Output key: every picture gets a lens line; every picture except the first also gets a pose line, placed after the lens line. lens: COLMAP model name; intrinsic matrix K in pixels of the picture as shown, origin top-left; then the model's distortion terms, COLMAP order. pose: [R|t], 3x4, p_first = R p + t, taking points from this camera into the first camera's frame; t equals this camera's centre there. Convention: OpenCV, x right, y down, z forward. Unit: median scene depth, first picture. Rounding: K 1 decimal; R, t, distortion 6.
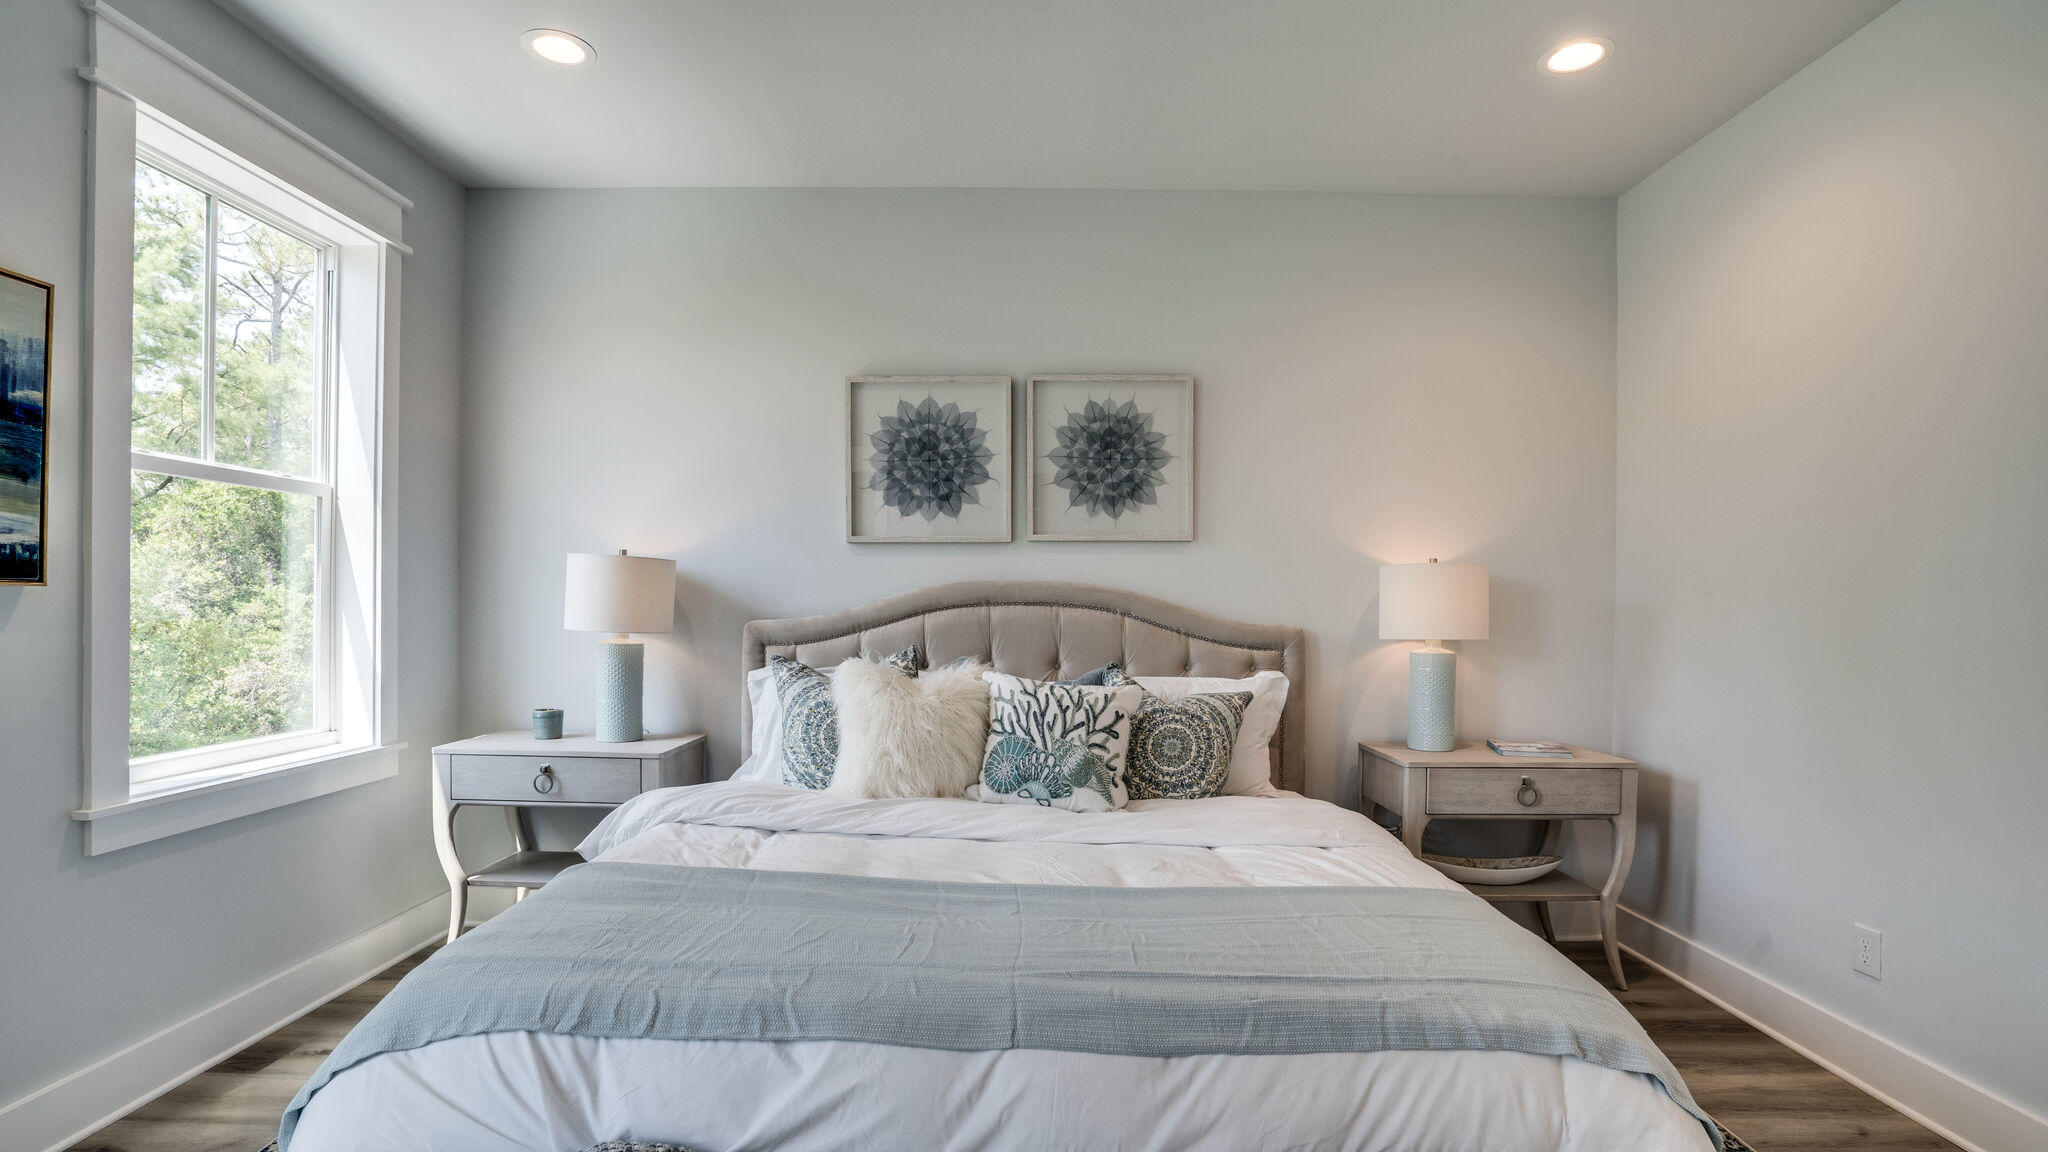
lens RADIAL K [[974.9, 0, 1023.8], [0, 974.9, 611.0], [0, 0, 1]] dist [-0.062868, 0.025150]
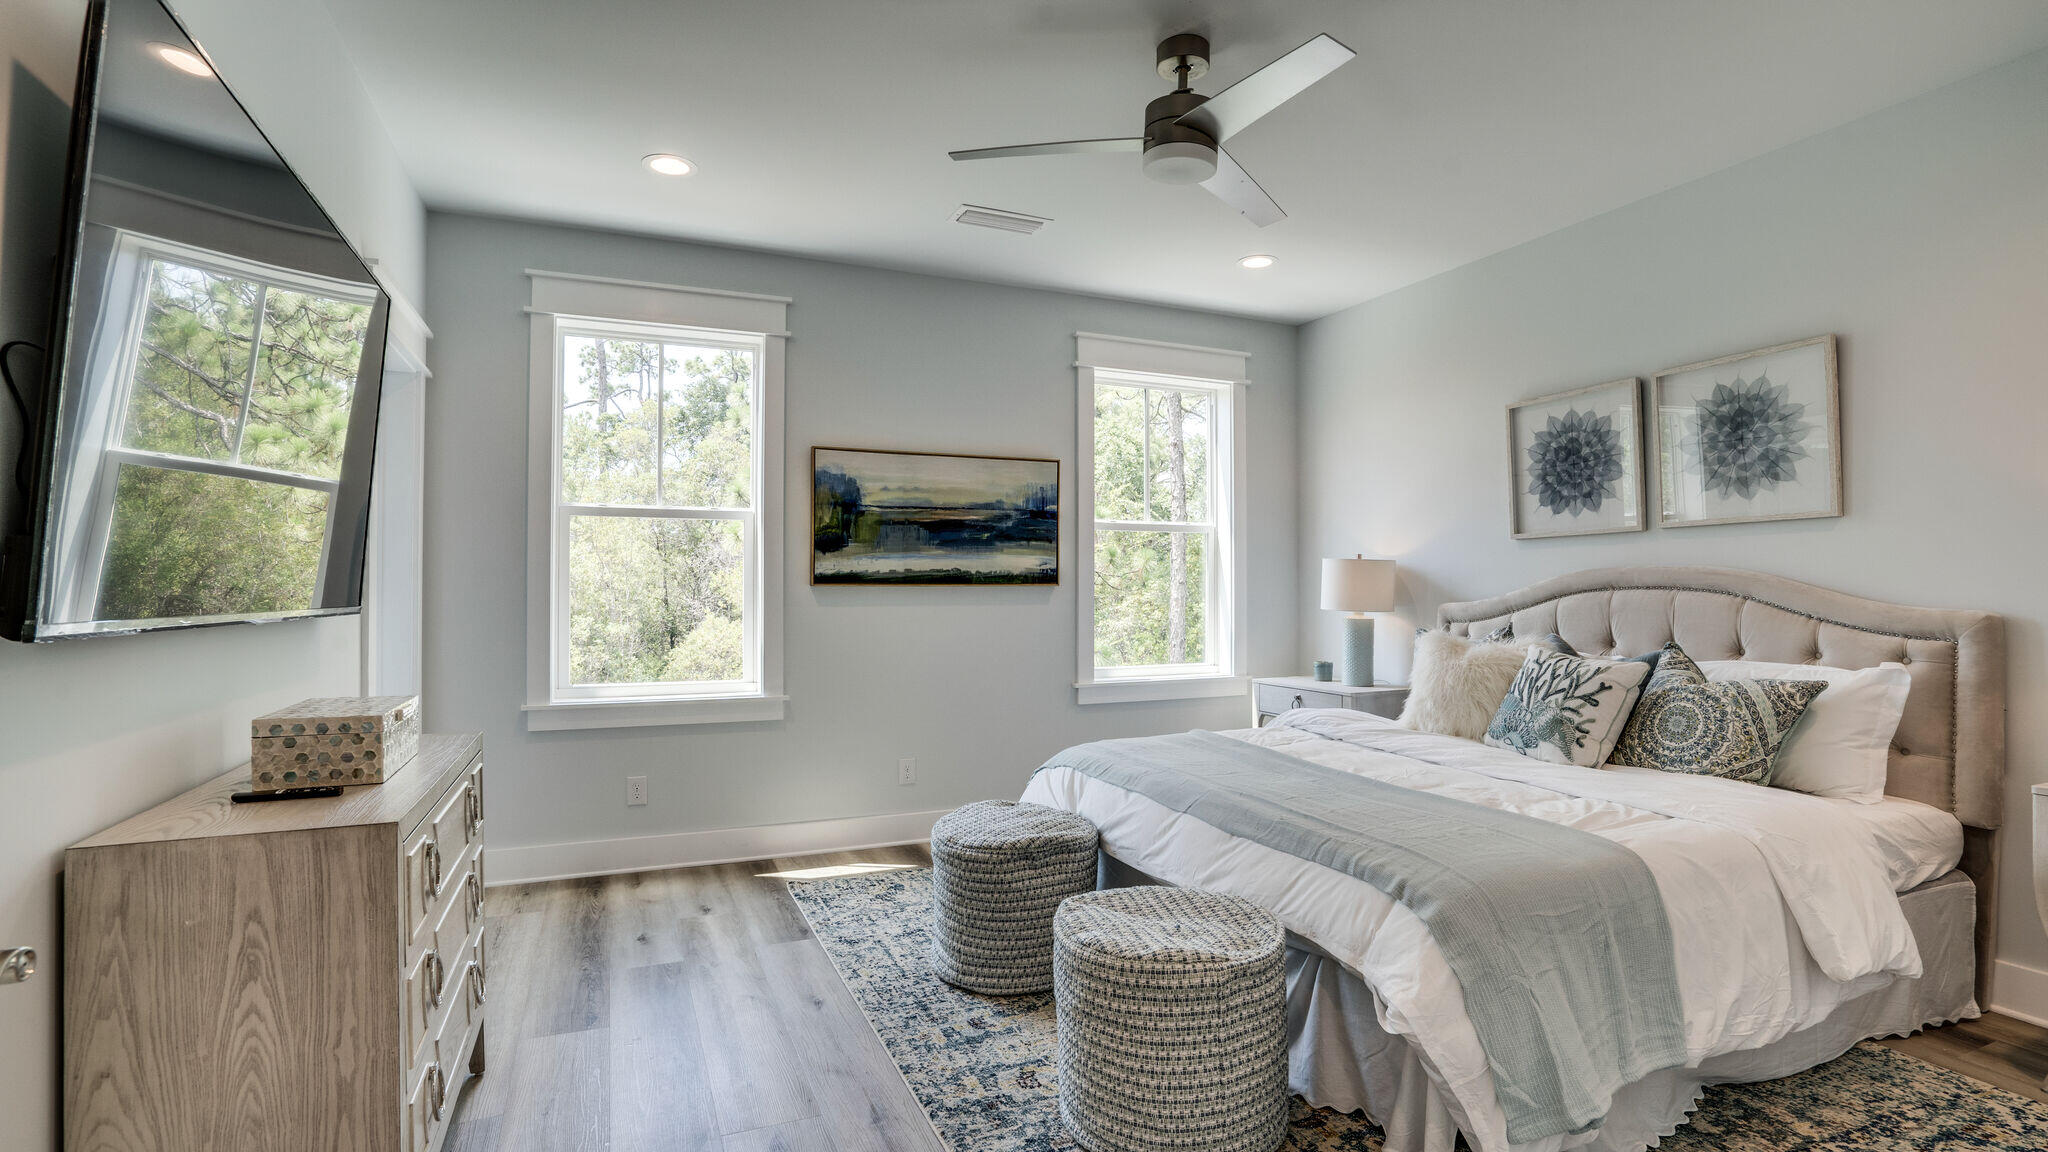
lens RADIAL K [[955.0, 0, 1023.9], [0, 955.0, 578.6], [0, 0, 1]] dist [-0.050992, 0.023880]
pose [[0.408361, -0.020816, -0.912583, 0.664643], [-0.001578, 0.999722, -0.023510, 0.007524], [0.912819, 0.011041, 0.408214, -0.044340]]
